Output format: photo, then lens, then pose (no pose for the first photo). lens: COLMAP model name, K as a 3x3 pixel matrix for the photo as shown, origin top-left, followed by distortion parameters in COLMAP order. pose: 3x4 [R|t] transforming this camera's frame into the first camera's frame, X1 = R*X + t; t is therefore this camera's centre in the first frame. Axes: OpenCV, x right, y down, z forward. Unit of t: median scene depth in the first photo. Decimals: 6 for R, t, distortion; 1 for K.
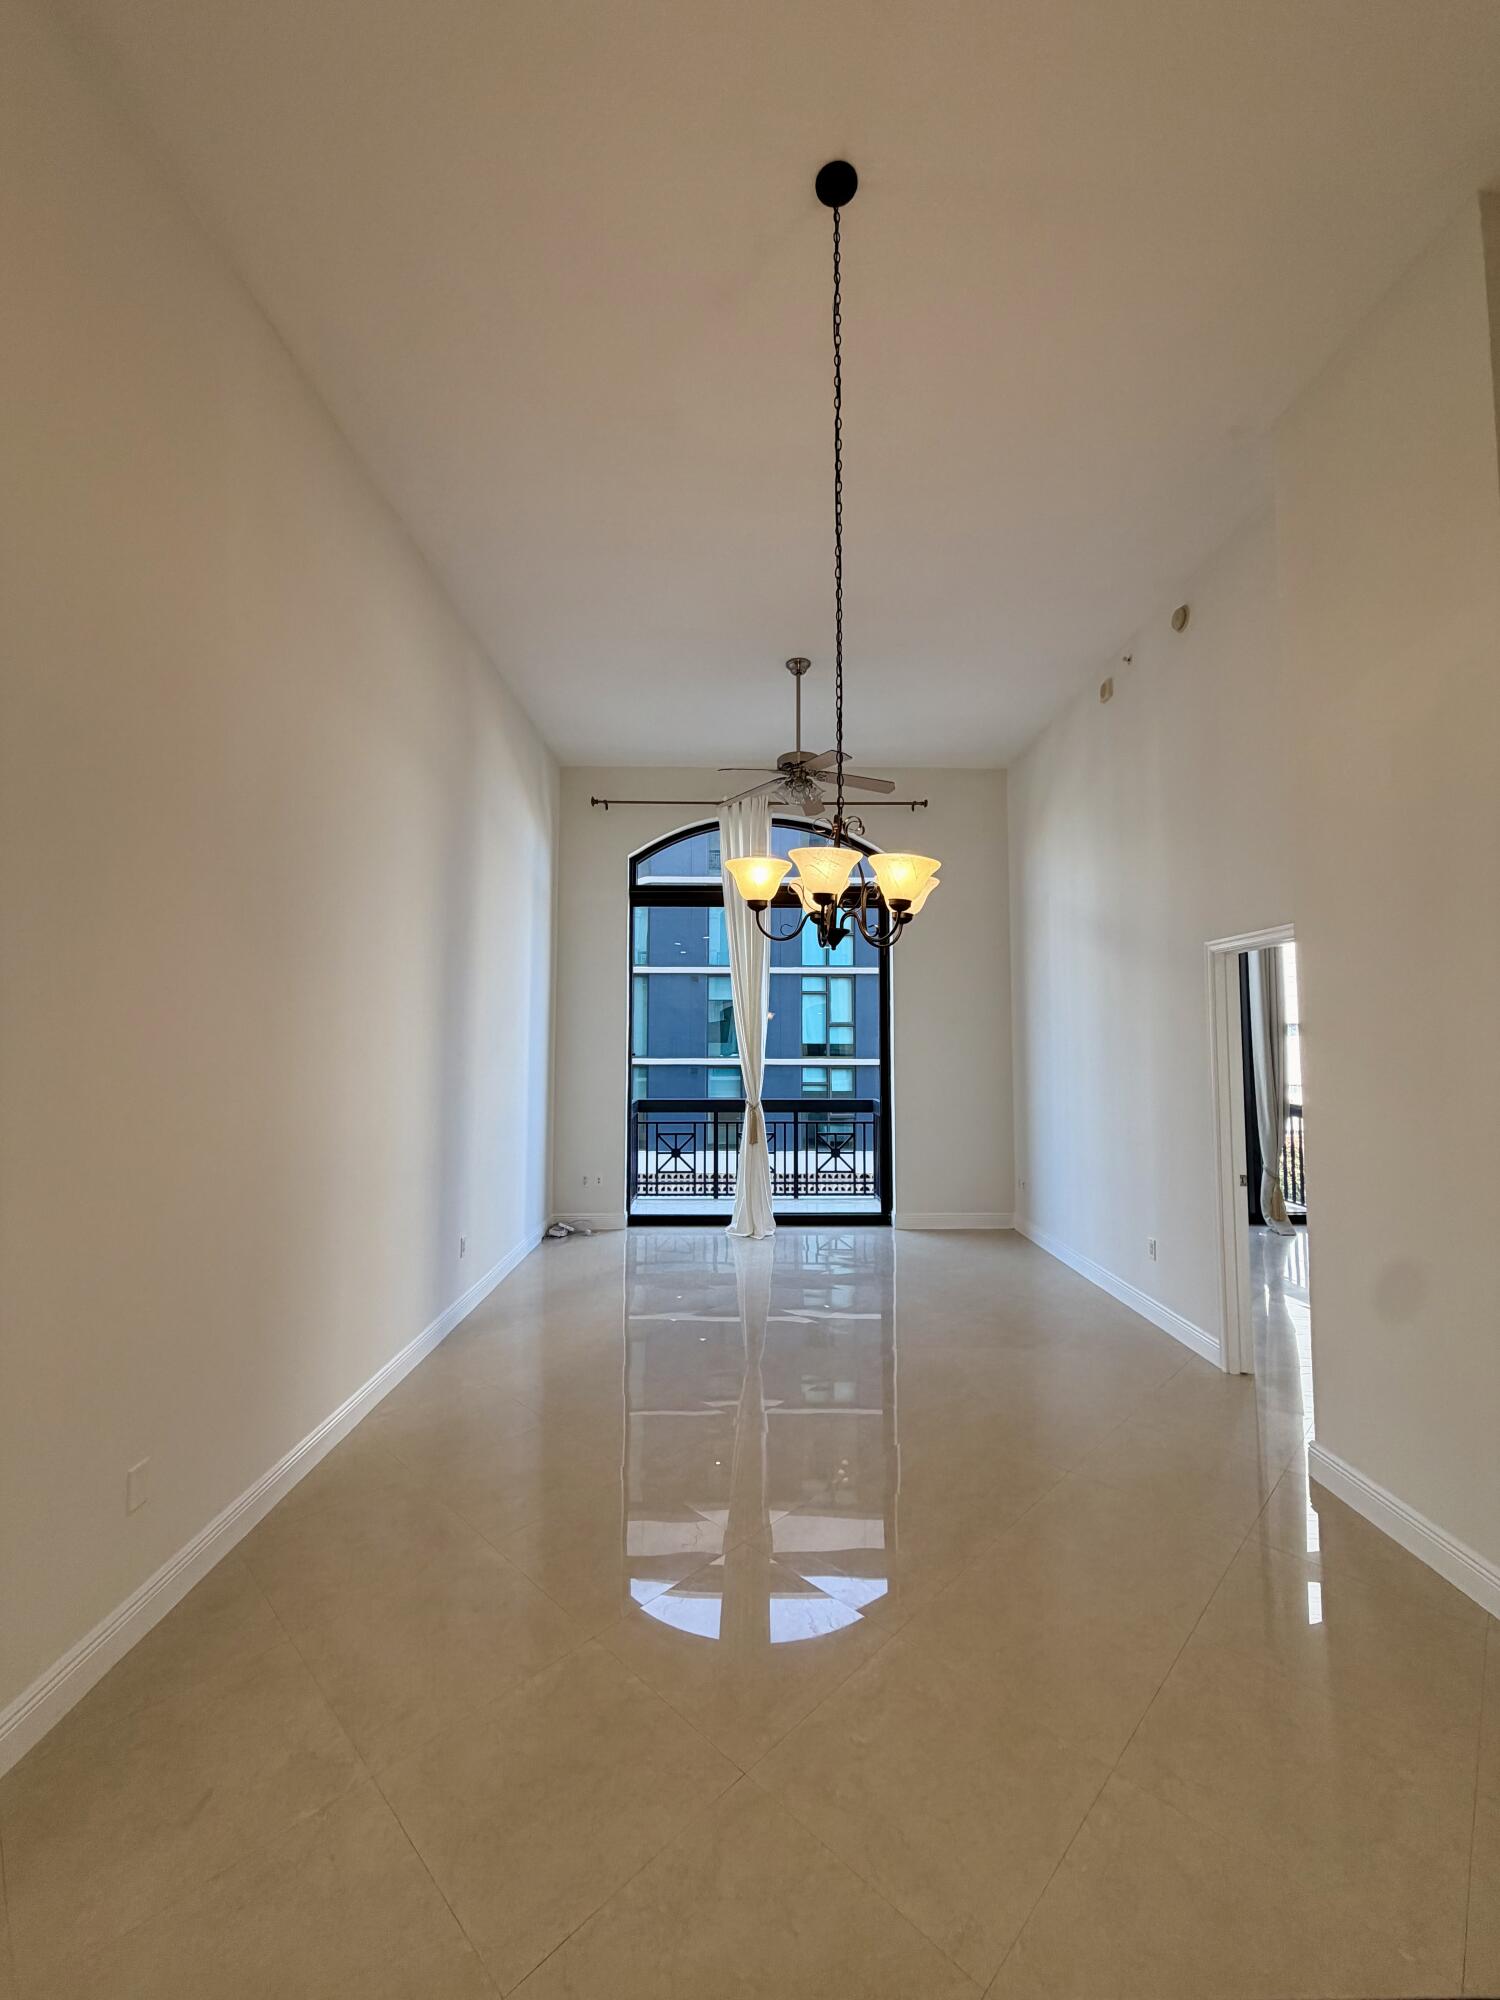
lens RADIAL K [[802.3, 0, 761.5], [0, 802.3, 983.8], [0, 0, 1]] dist [-0.001028, 0.001126]
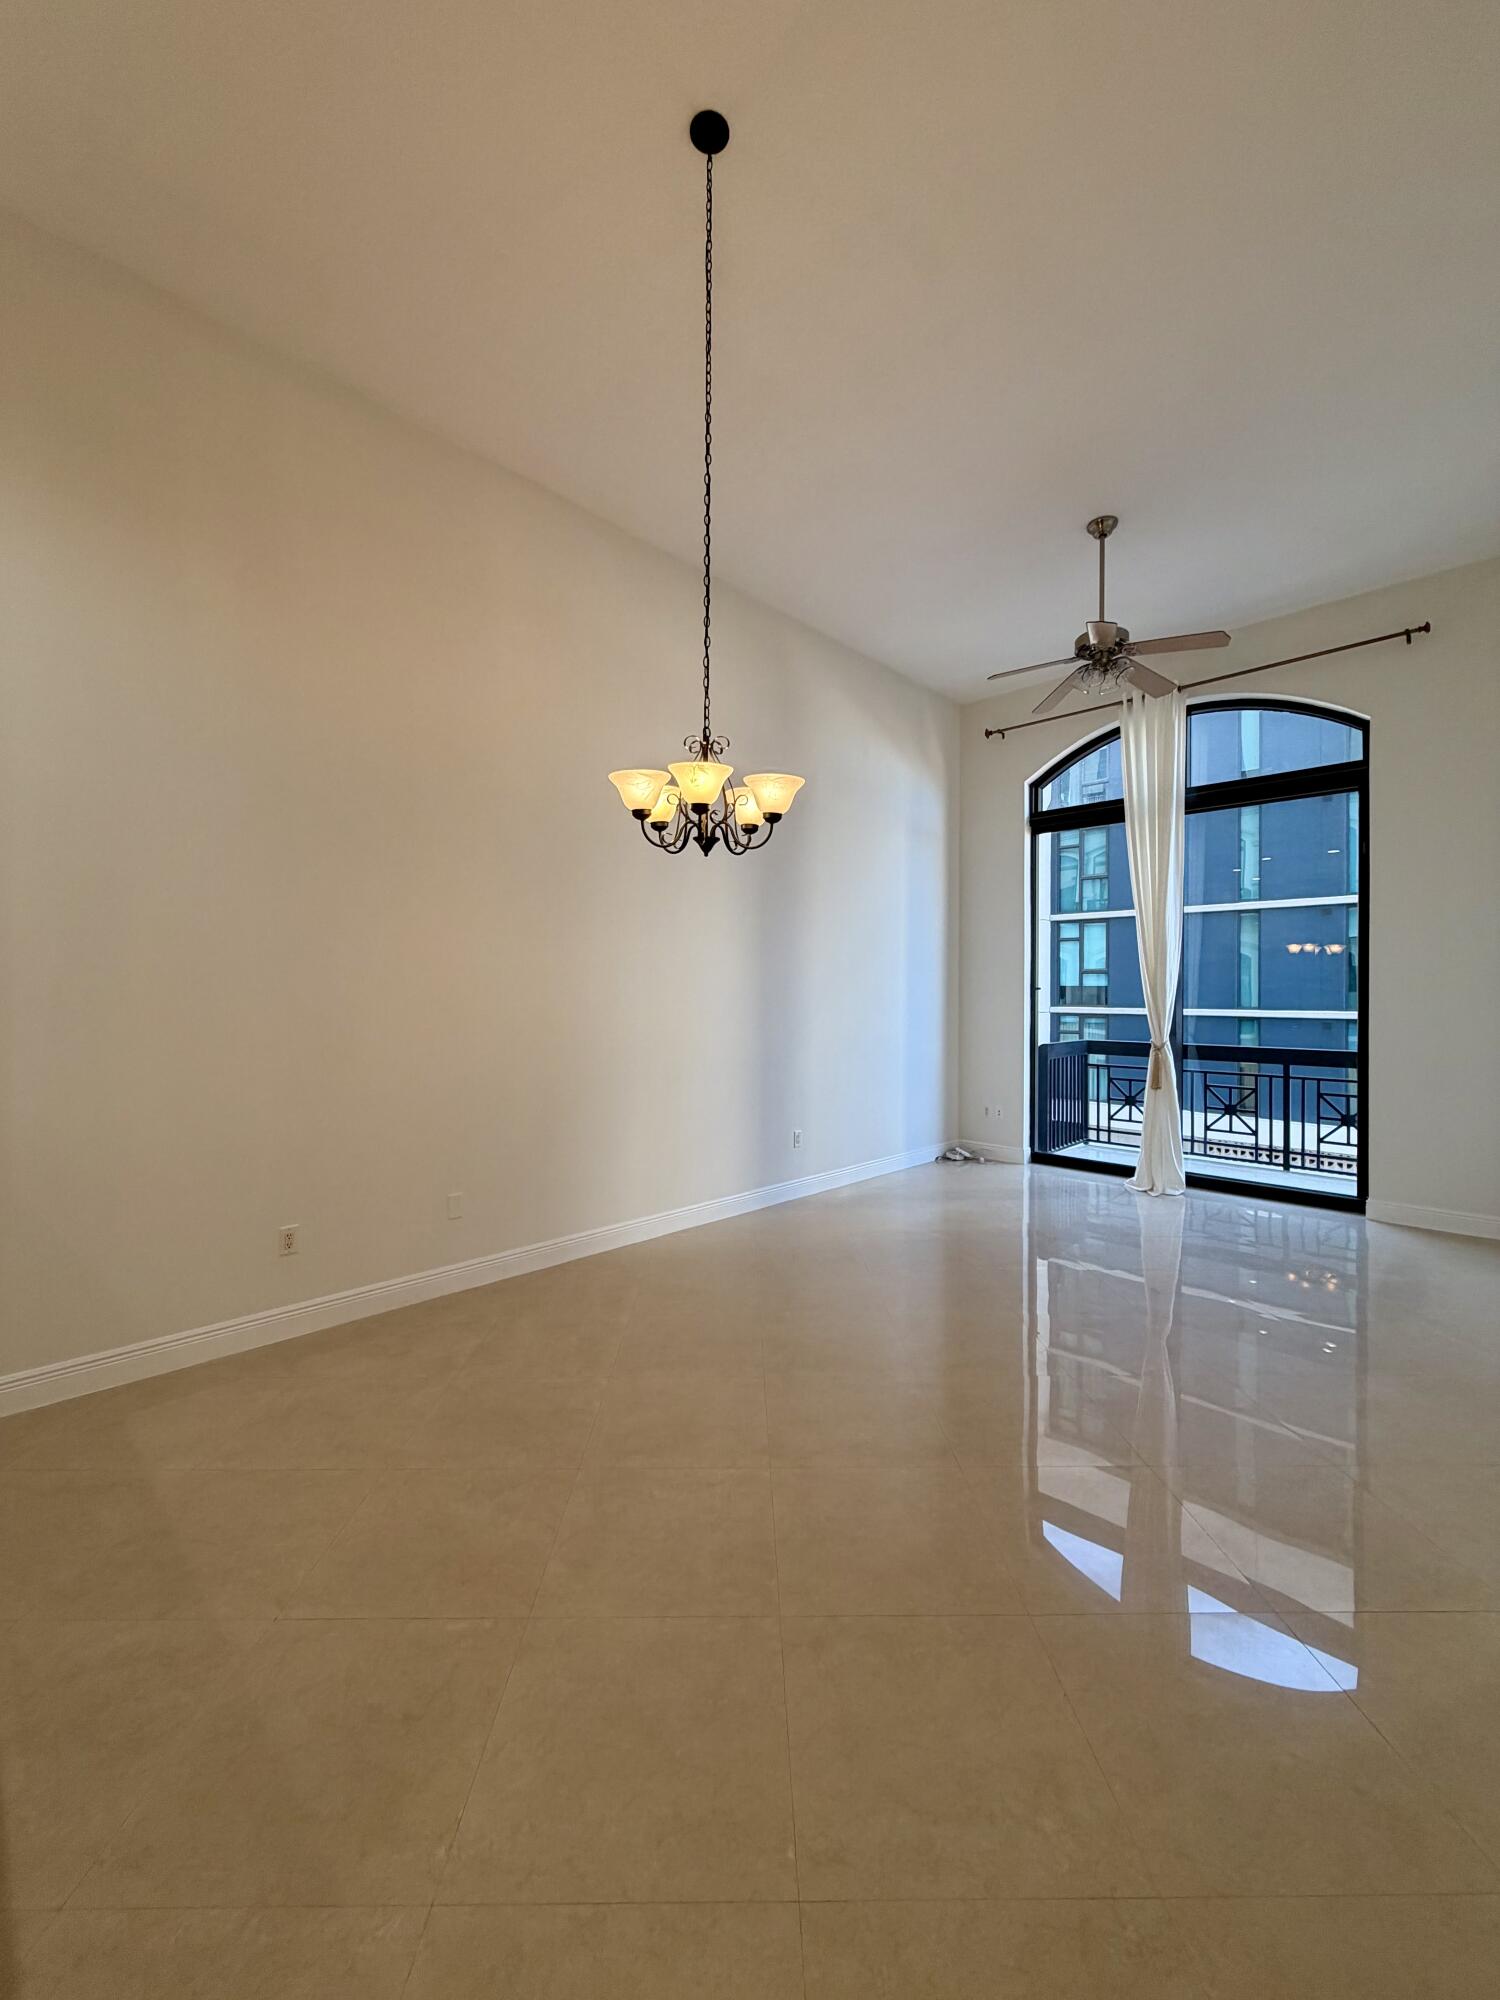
lens RADIAL K [[802.3, 0, 746.6], [0, 802.3, 997.9], [0, 0, 1]] dist [-0.001028, 0.001126]
pose [[0.706576, 0.007214, -0.707601, 0.286301], [0.046323, 0.997332, 0.056425, 0.028387], [0.706120, -0.072647, 0.704356, 0.072688]]
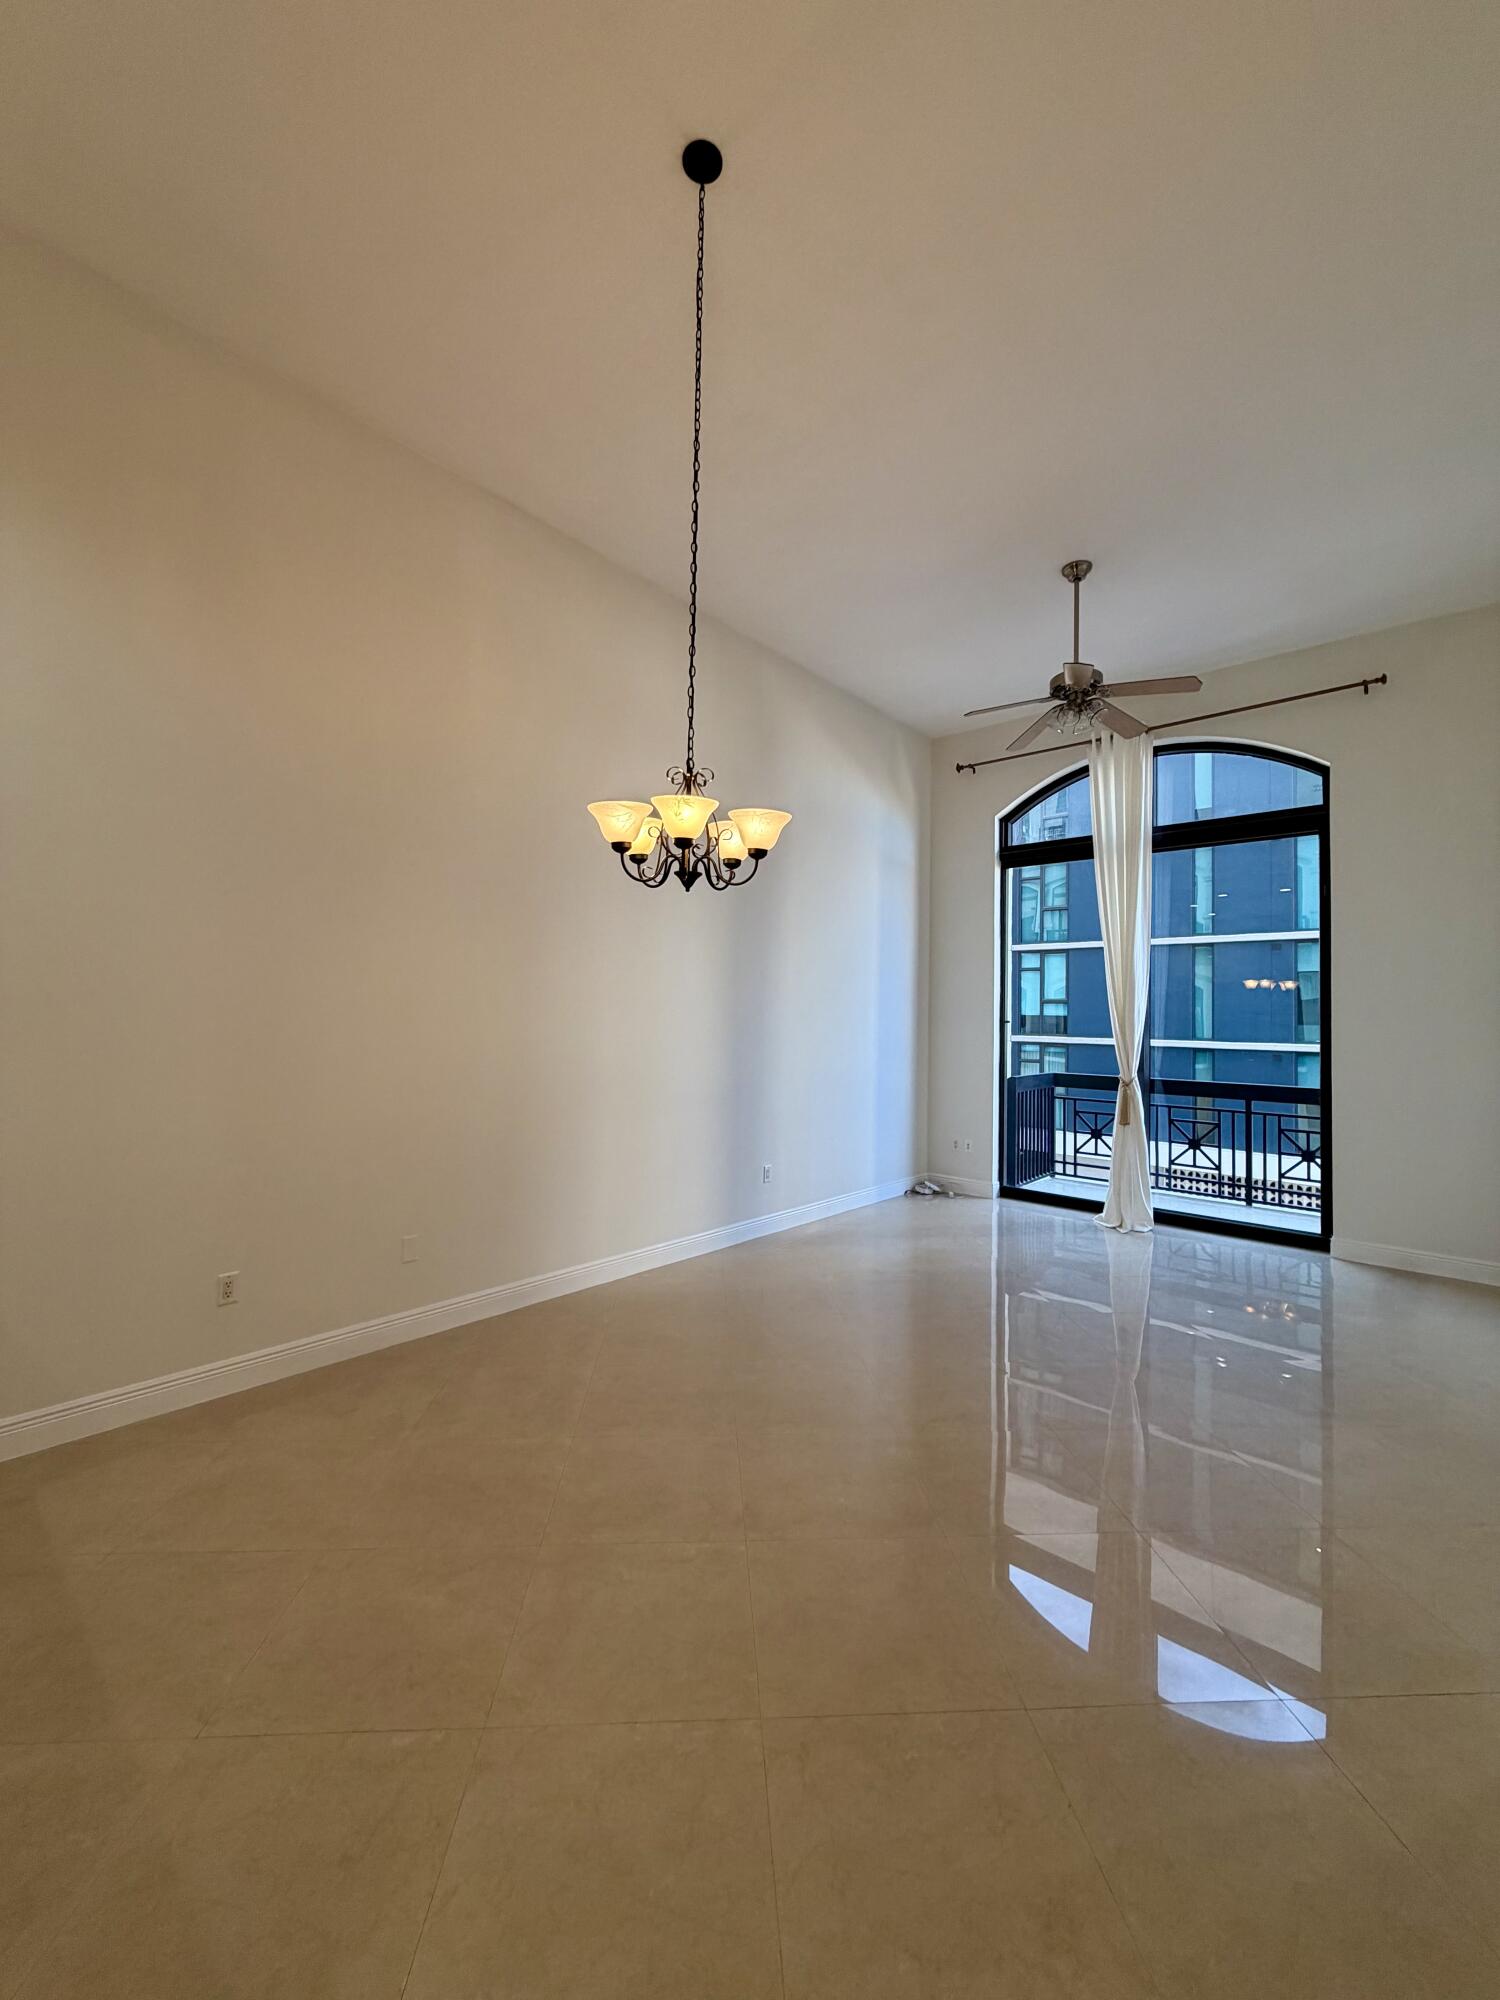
lens RADIAL K [[802.3, 0, 746.6], [0, 802.3, 996.6], [0, 0, 1]] dist [-0.001028, 0.001126]
pose [[0.738255, -0.003894, -0.674511, 0.270482], [0.030476, 0.999155, 0.027588, 0.021124], [0.673833, -0.040924, 0.737750, 0.078267]]
